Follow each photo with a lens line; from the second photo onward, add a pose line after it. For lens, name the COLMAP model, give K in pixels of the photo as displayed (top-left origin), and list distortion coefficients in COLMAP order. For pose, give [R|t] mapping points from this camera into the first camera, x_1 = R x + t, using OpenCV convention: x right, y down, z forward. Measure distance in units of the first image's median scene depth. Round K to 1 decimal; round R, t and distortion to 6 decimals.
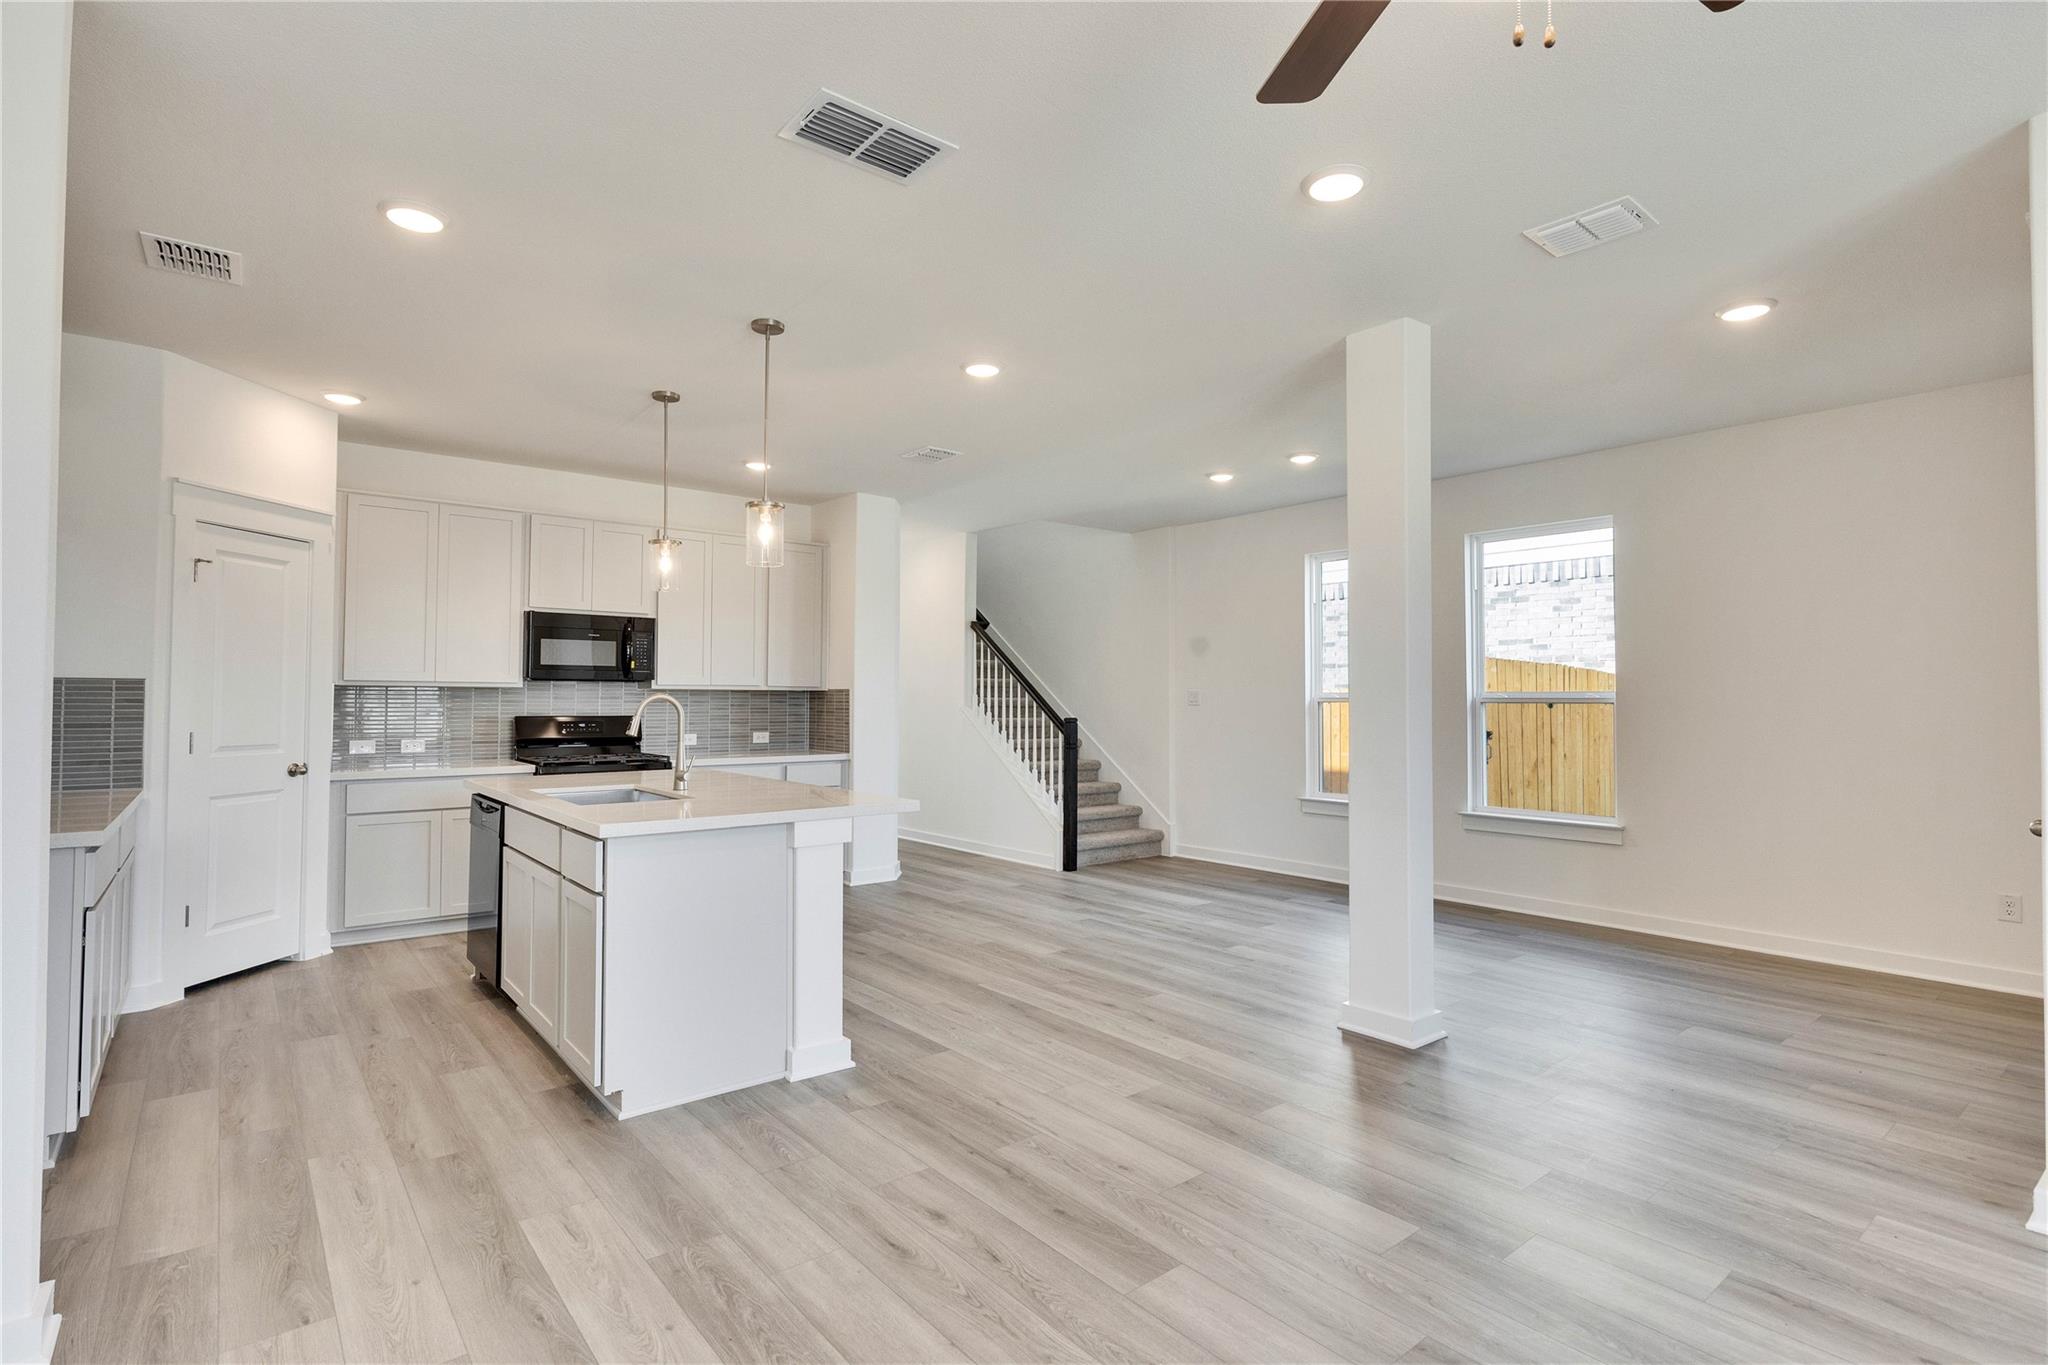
lens RADIAL K [[982.2, 0, 1027.4], [0, 982.2, 682.0], [0, 0, 1]] dist [-0.001088, -0.000742]
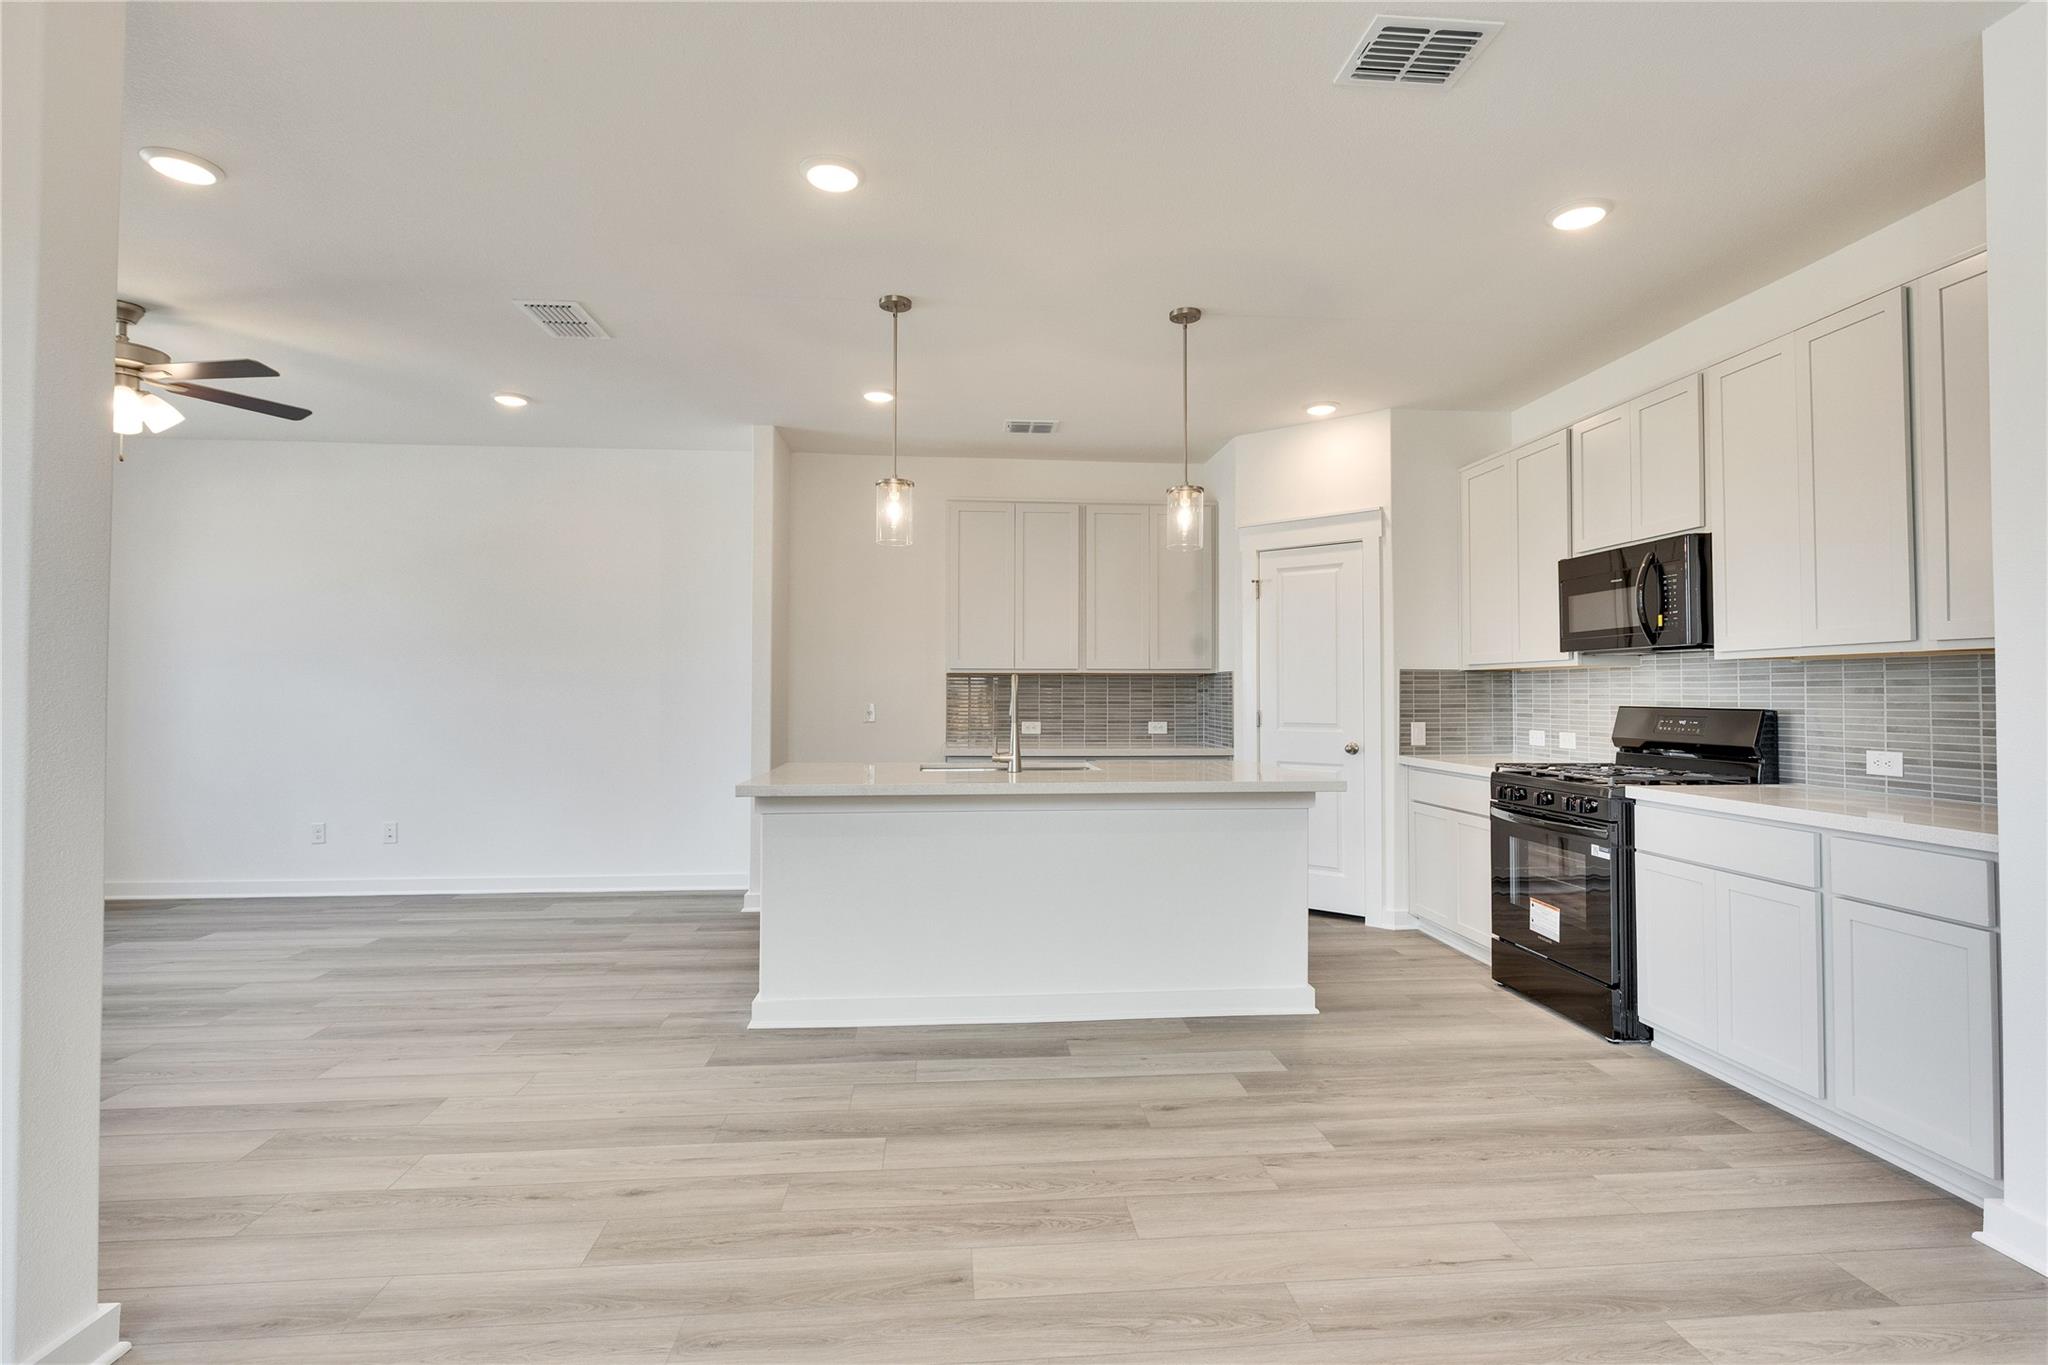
lens RADIAL K [[982.2, 0, 1038.6], [0, 982.2, 674.2], [0, 0, 1]] dist [-0.001088, -0.000742]
pose [[-0.549905, -0.017919, -0.835035, 0.354935], [0.015724, 0.999371, -0.031801, 0.032625], [0.835079, -0.030618, -0.549277, 1.218065]]
